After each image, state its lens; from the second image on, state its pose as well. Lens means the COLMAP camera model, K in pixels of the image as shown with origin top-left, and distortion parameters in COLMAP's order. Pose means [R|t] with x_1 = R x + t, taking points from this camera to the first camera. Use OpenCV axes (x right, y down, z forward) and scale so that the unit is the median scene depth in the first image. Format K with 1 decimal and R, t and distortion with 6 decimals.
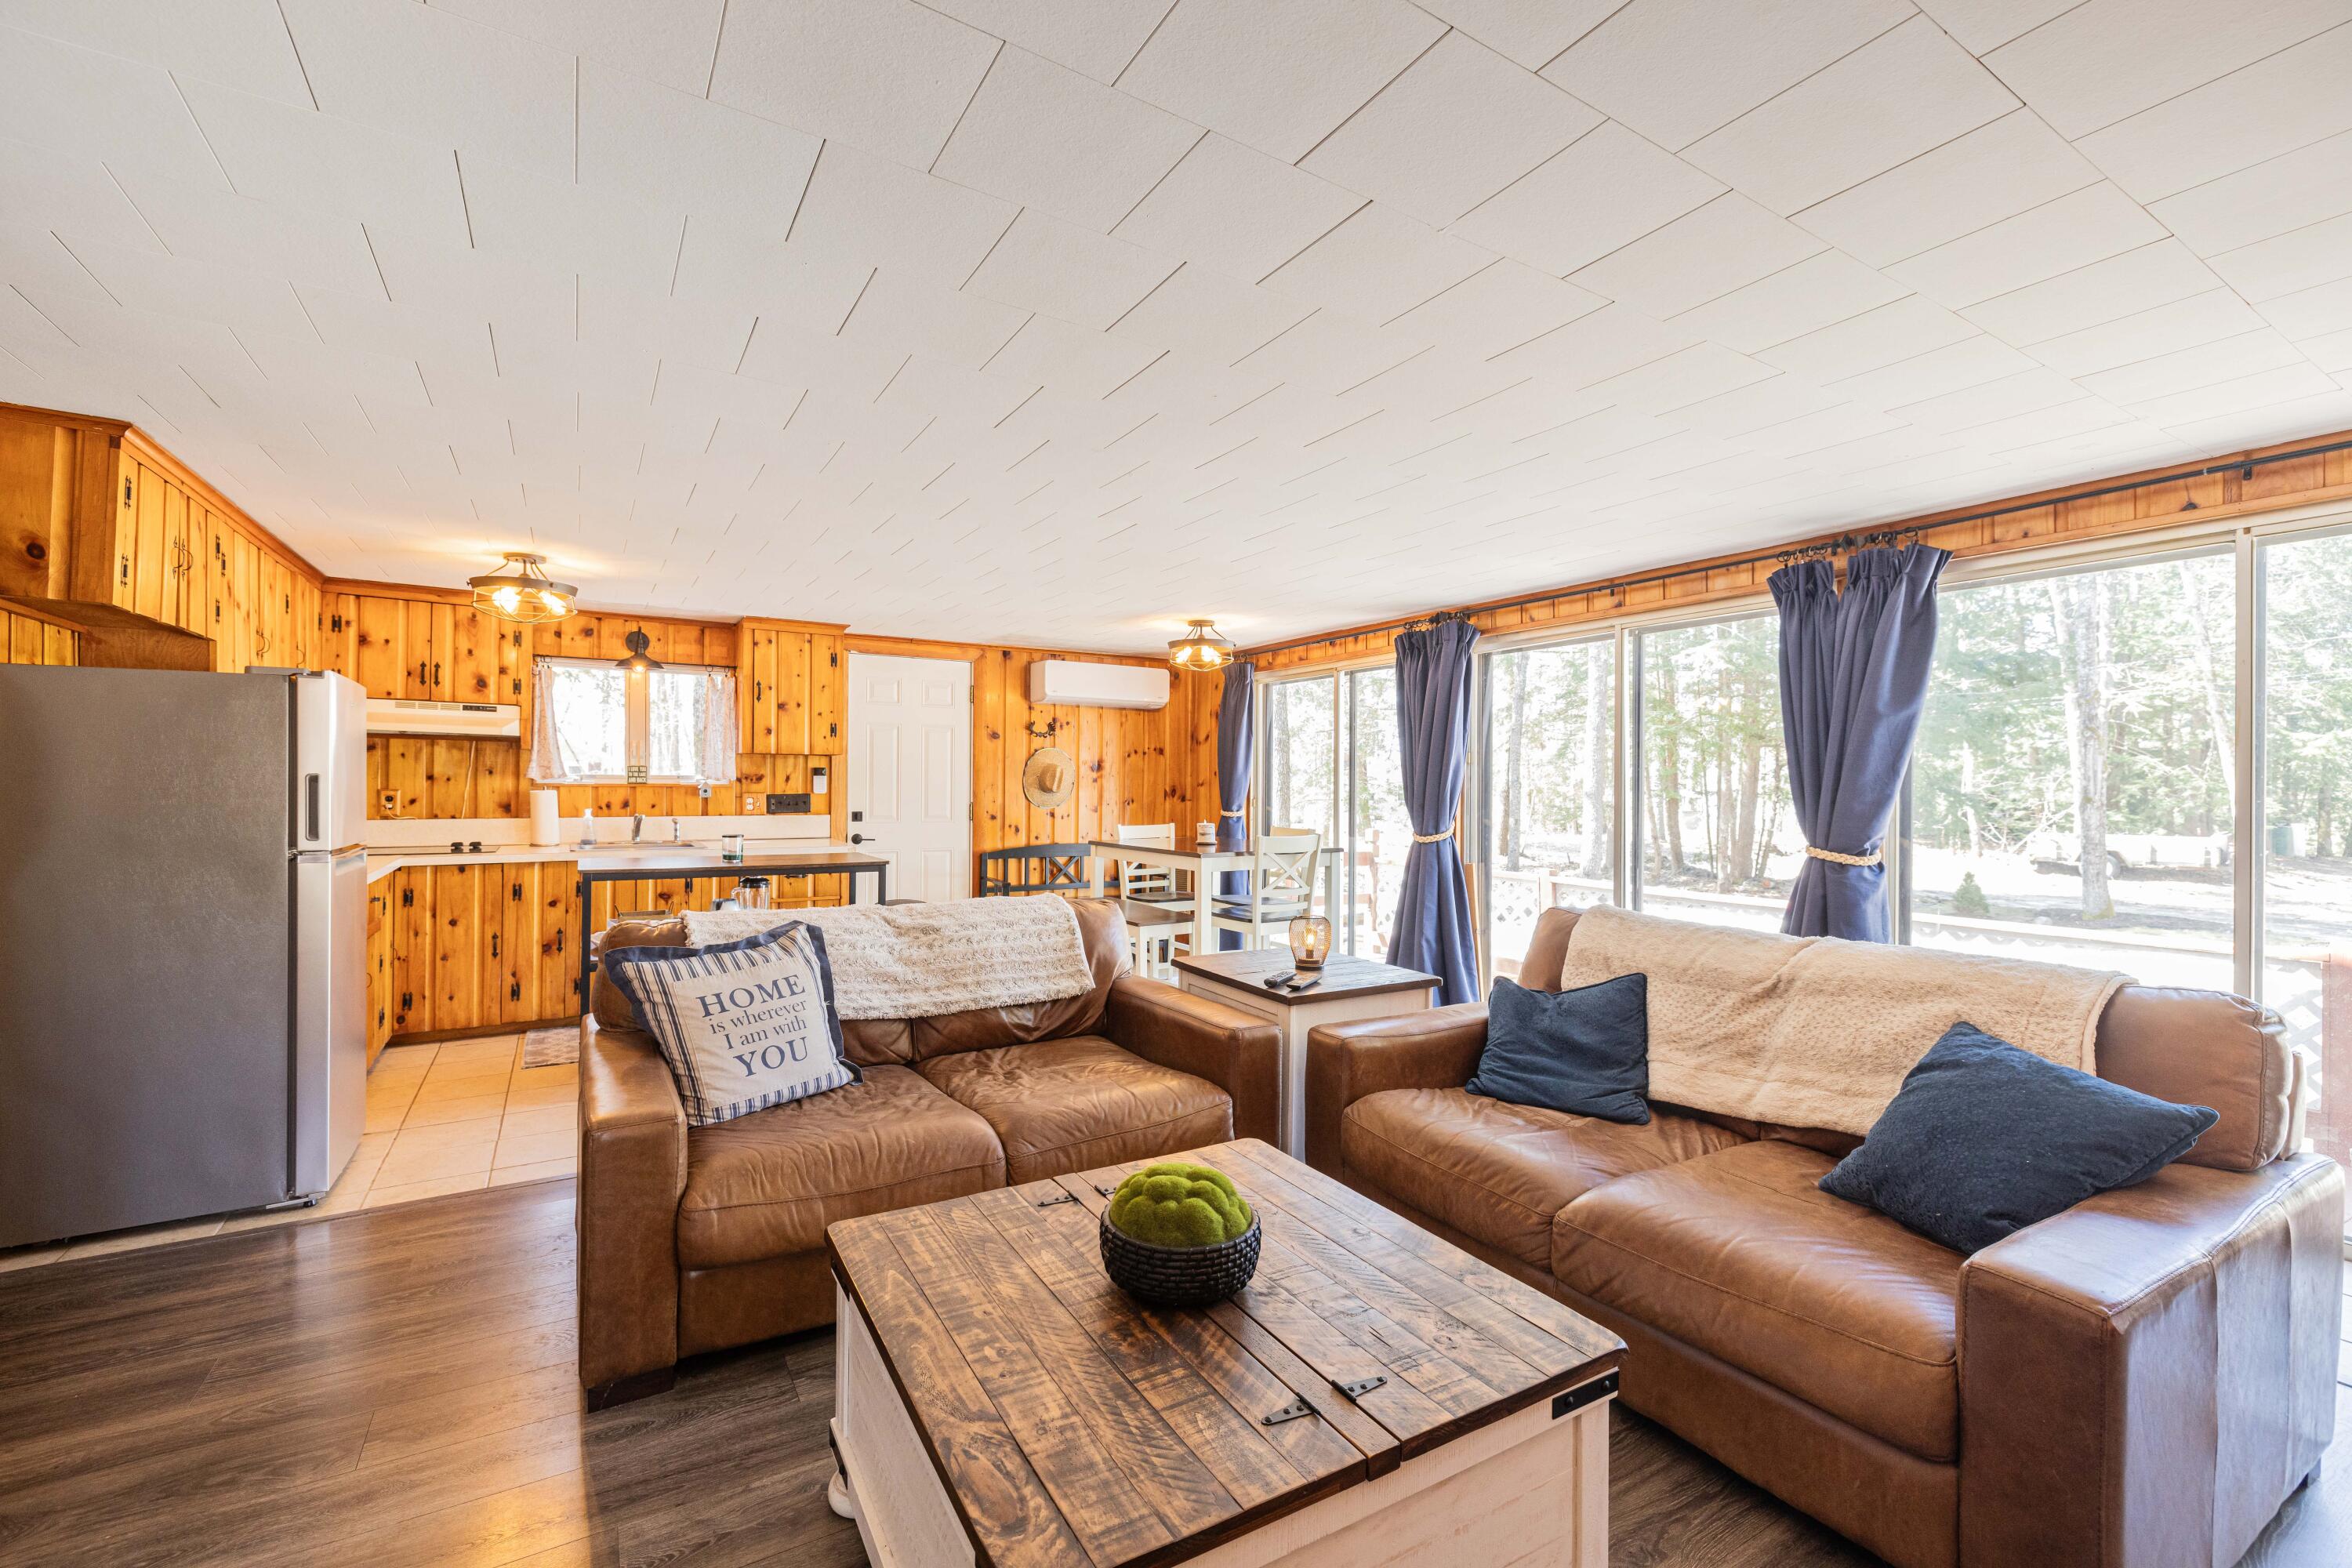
lens RADIAL K [[981.5, 0, 1159.7], [0, 981.5, 782.5], [0, 0, 1]] dist [-0.001803, 0.000060]
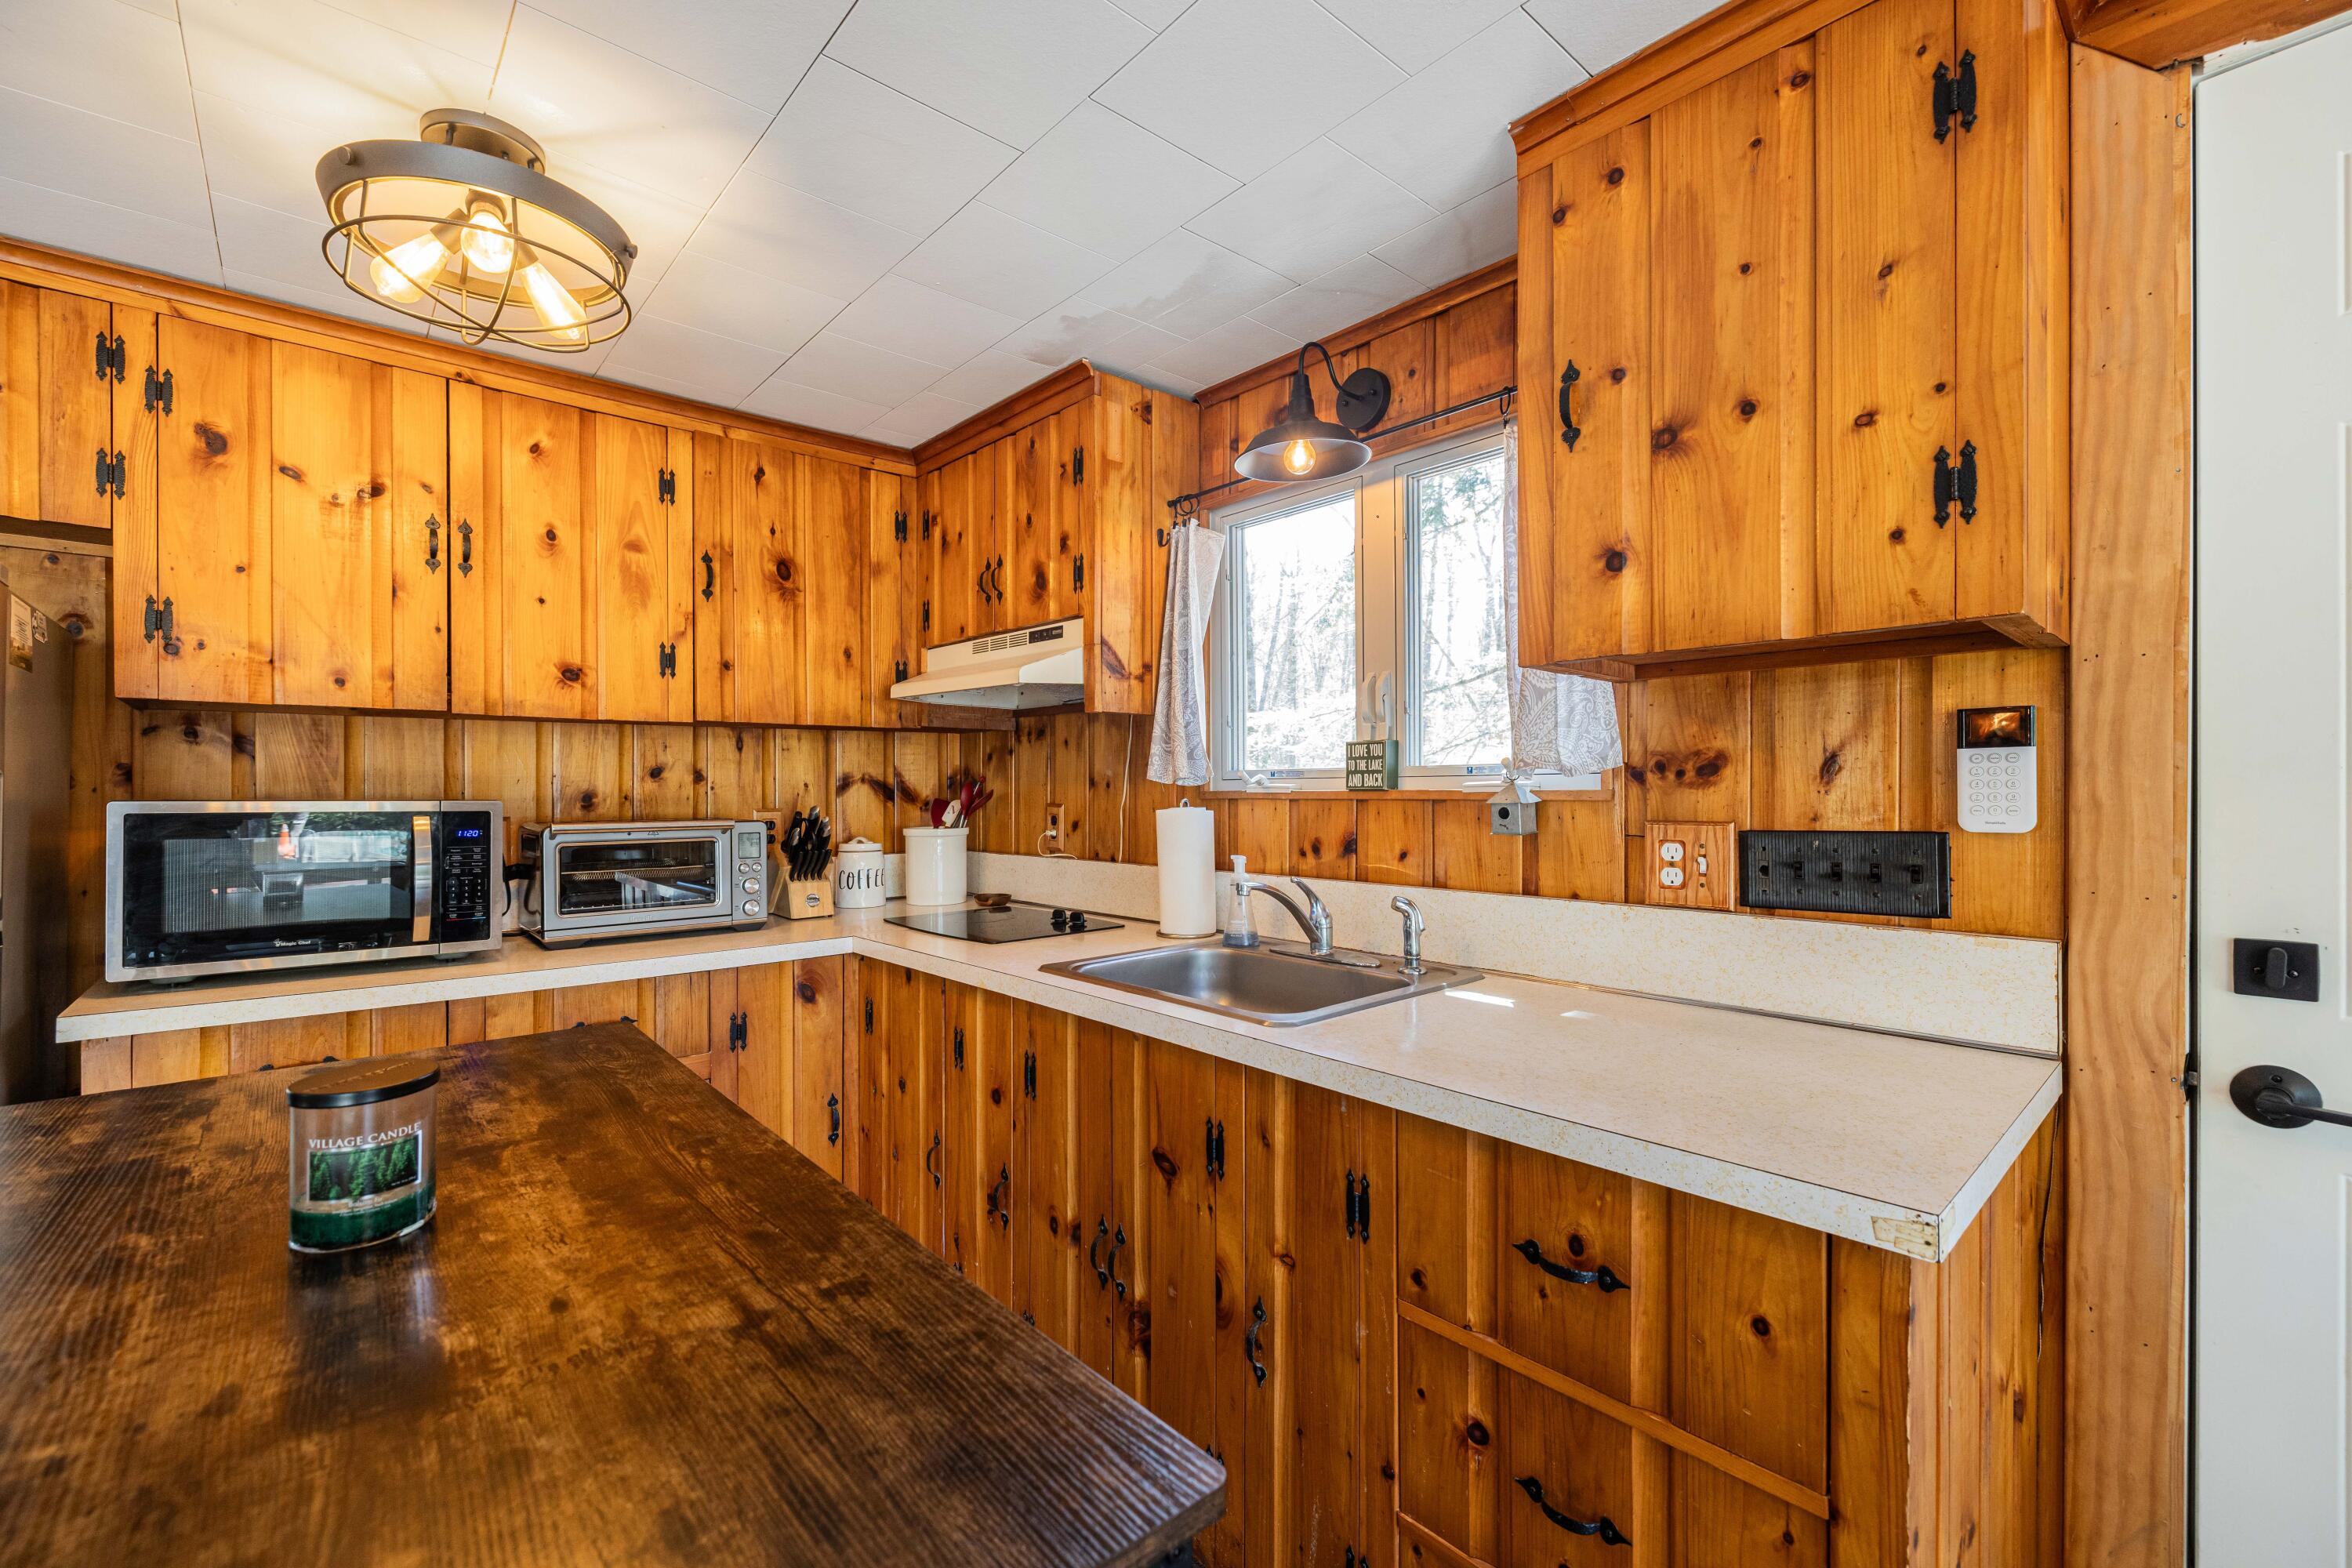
lens RADIAL K [[986.1, 0, 1161.3], [0, 986.1, 790.8], [0, 0, 1]] dist [-0.001322, -0.000222]
pose [[0.175696, -0.009199, -0.984401, -0.192198], [0.002385, 0.999957, -0.008919, 0.004289], [0.984442, -0.000781, 0.175711, 0.877154]]
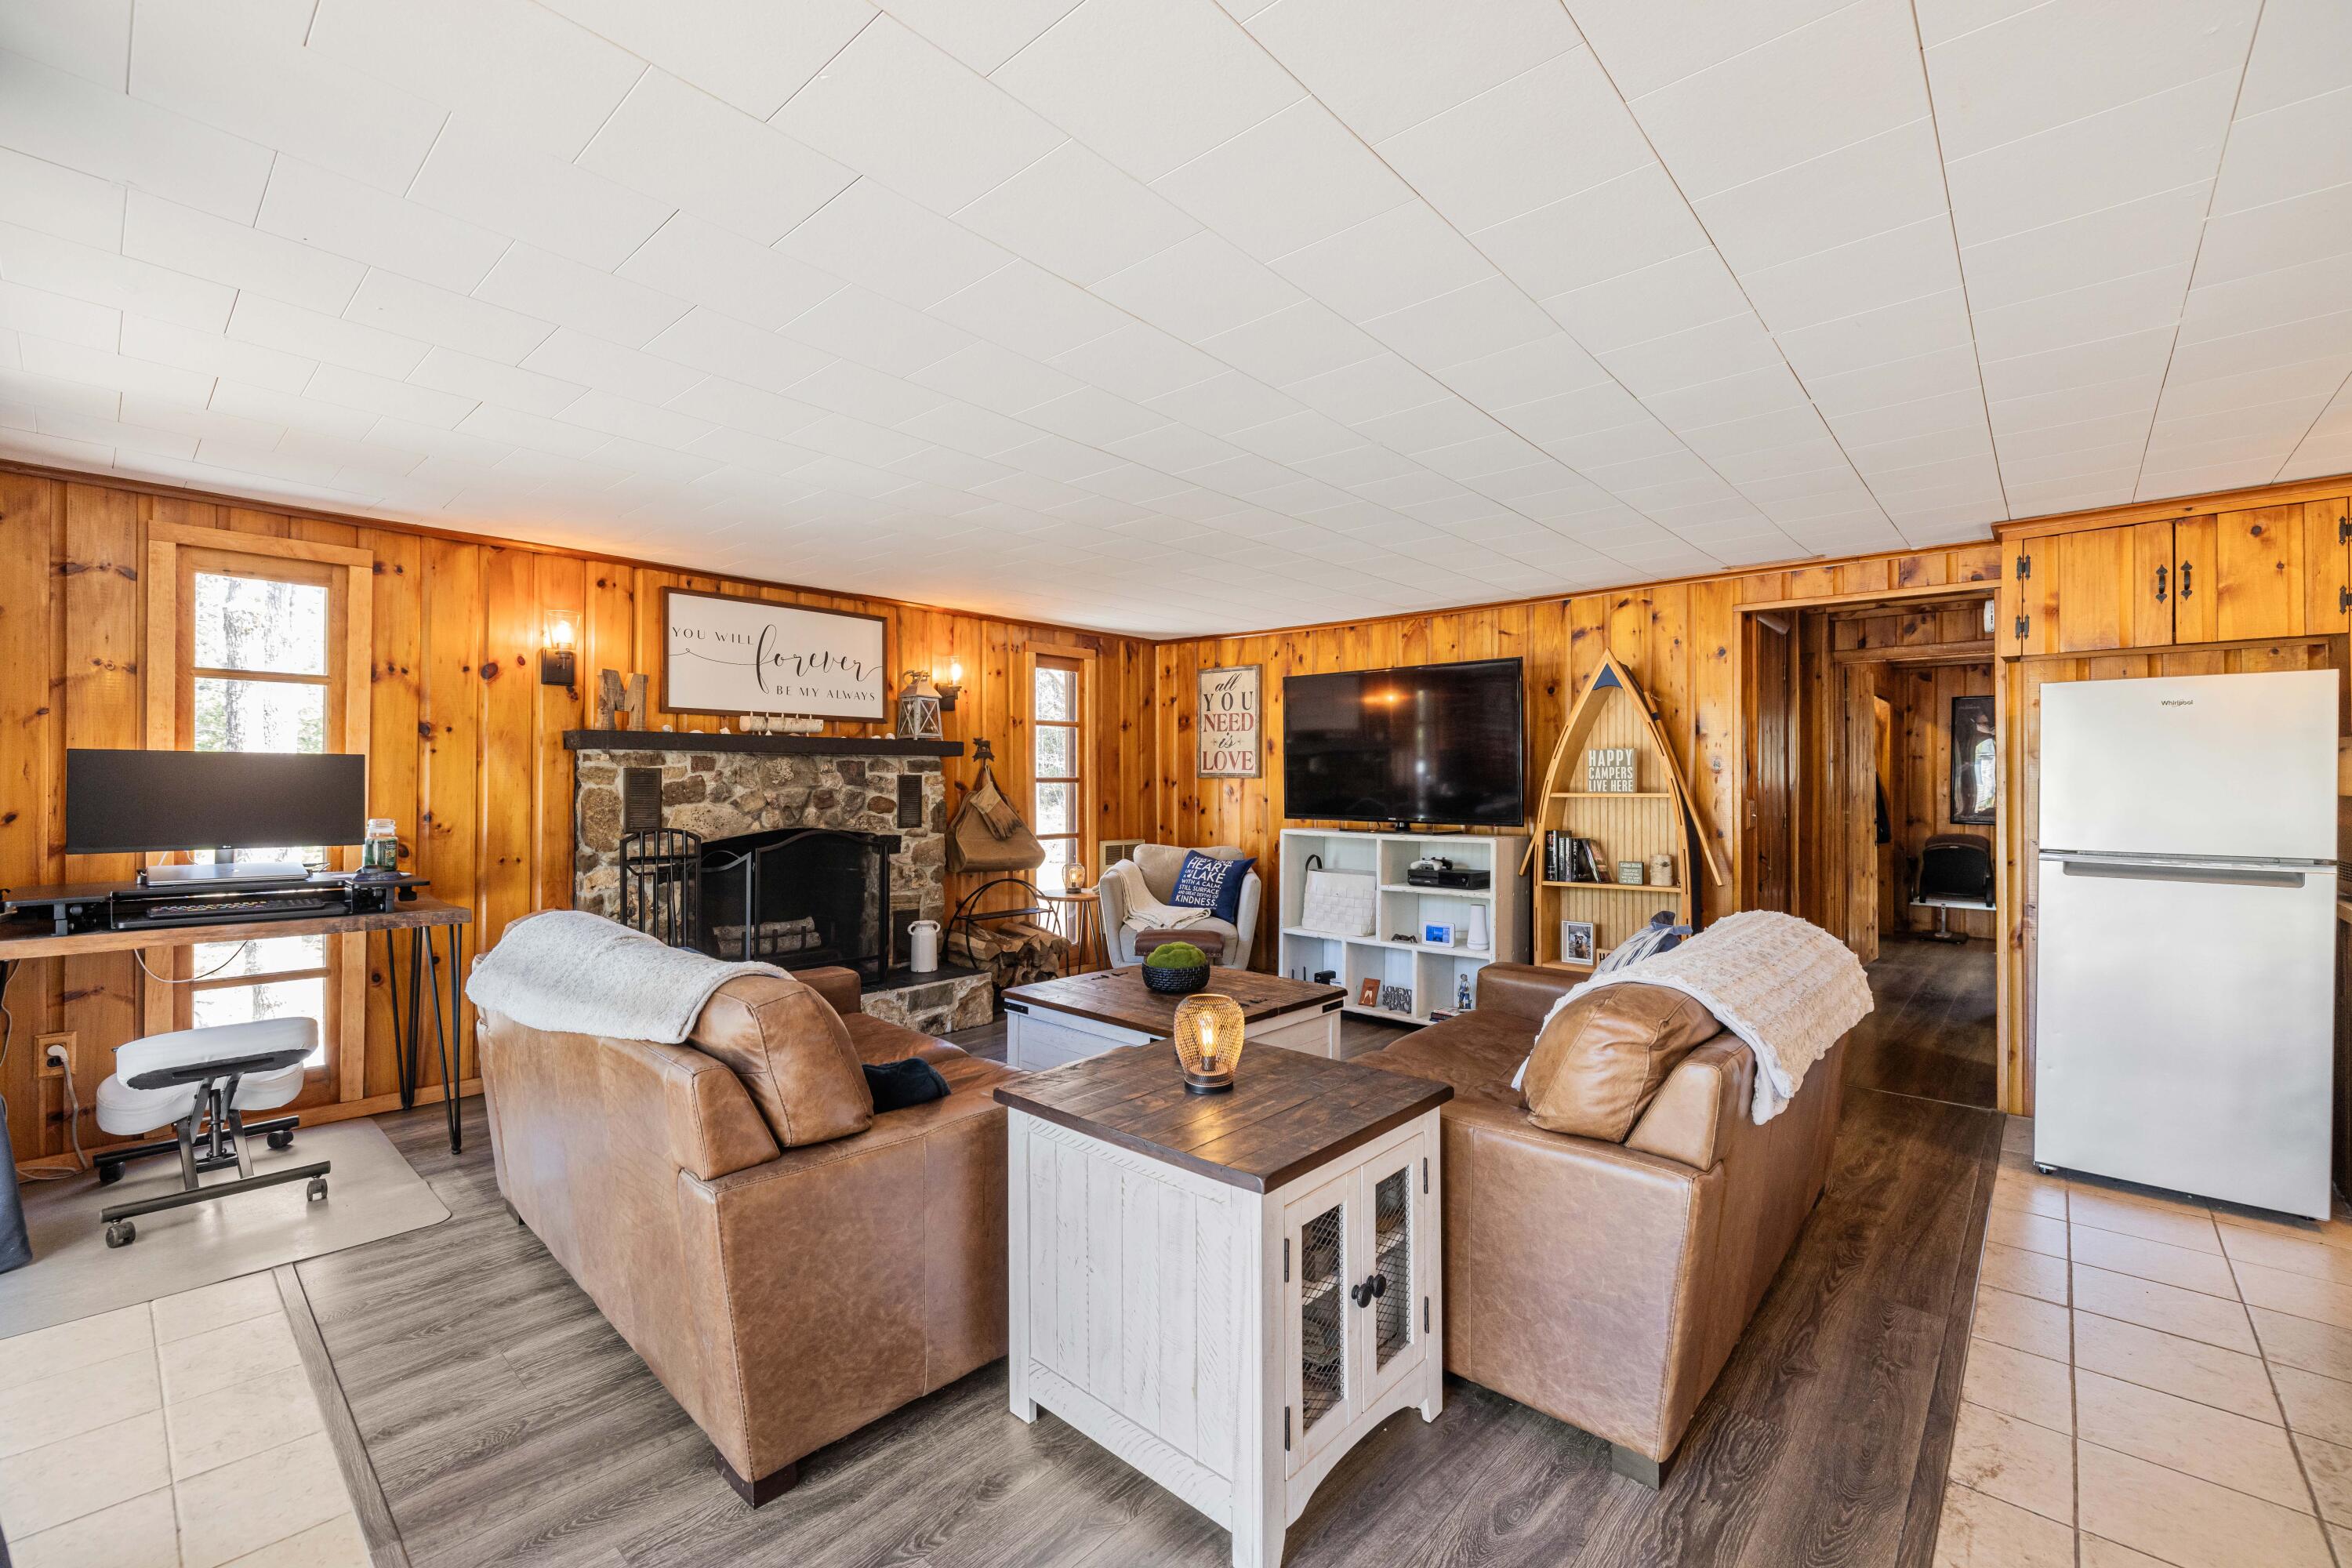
lens RADIAL K [[979.6, 0, 1164.4], [0, 979.6, 782.2], [0, 0, 1]] dist [-0.001467, -0.000182]
pose [[-0.957932, -0.010469, -0.286805, 0.205679], [-0.009399, 0.999943, -0.005106, 0.005523], [0.286842, -0.002196, -0.957975, 0.921140]]
